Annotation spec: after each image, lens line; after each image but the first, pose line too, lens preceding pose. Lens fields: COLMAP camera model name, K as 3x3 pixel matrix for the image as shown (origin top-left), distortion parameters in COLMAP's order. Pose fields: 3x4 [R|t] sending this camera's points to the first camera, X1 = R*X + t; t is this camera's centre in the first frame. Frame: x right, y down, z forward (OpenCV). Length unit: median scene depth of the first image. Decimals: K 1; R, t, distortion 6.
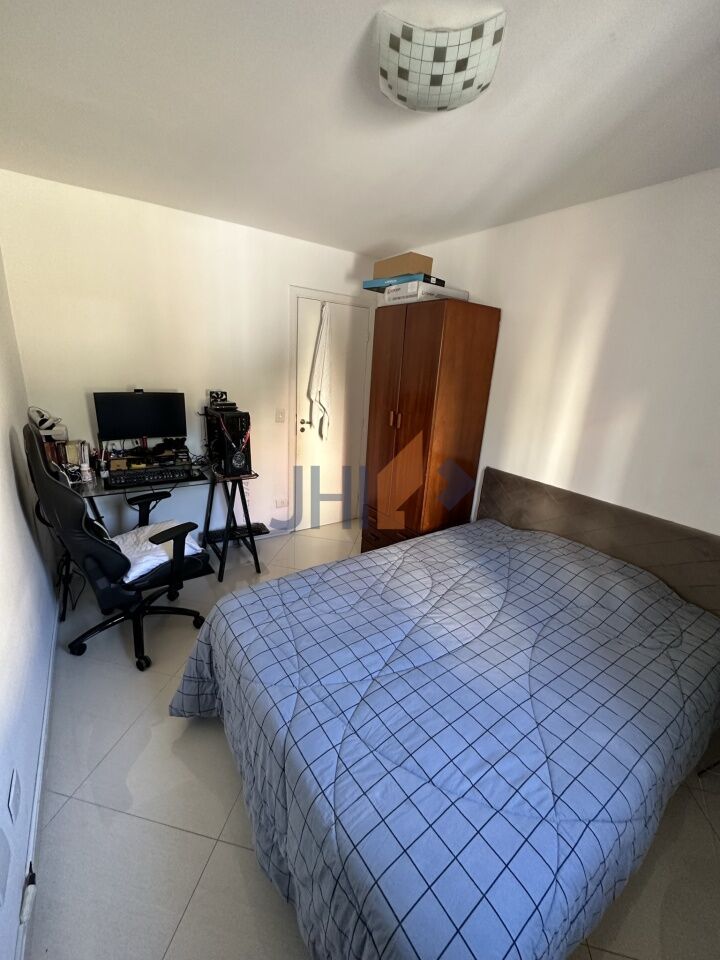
lens RADIAL K [[384.3, 0, 359.7], [0, 384.3, 482.3], [0, 0, 1]] dist [-0.002389, 0.000378]
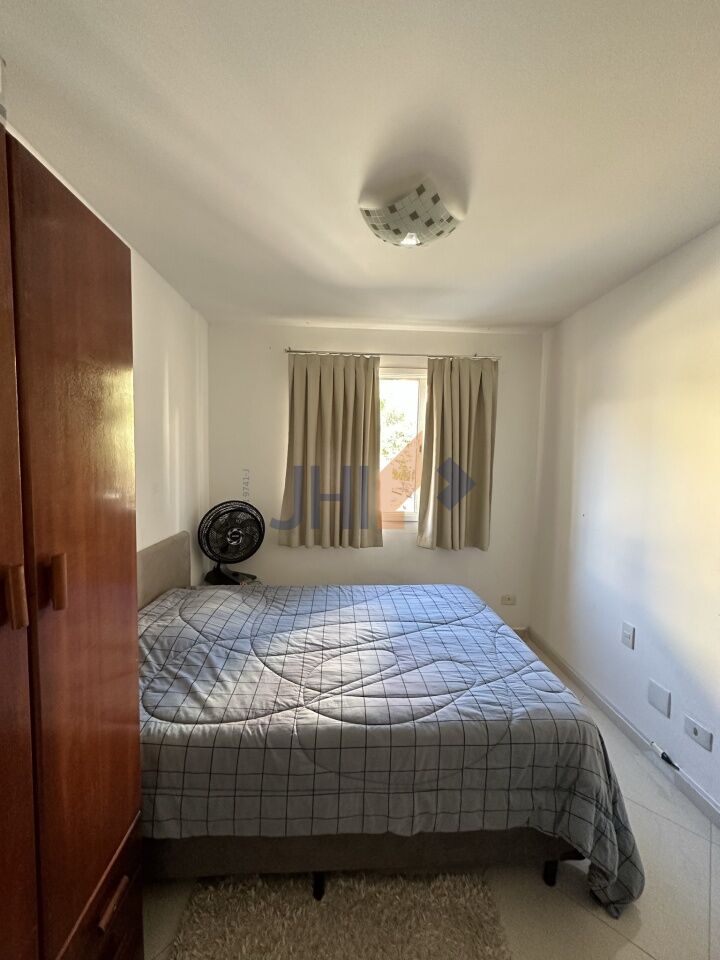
lens RADIAL K [[384.3, 0, 360.7], [0, 384.3, 479.1], [0, 0, 1]] dist [-0.002389, 0.000378]
pose [[-0.839556, -0.110505, 0.531915, -0.409043], [0.096126, 0.933430, 0.345641, -0.573854], [-0.534701, 0.341316, -0.773045, 2.010359]]
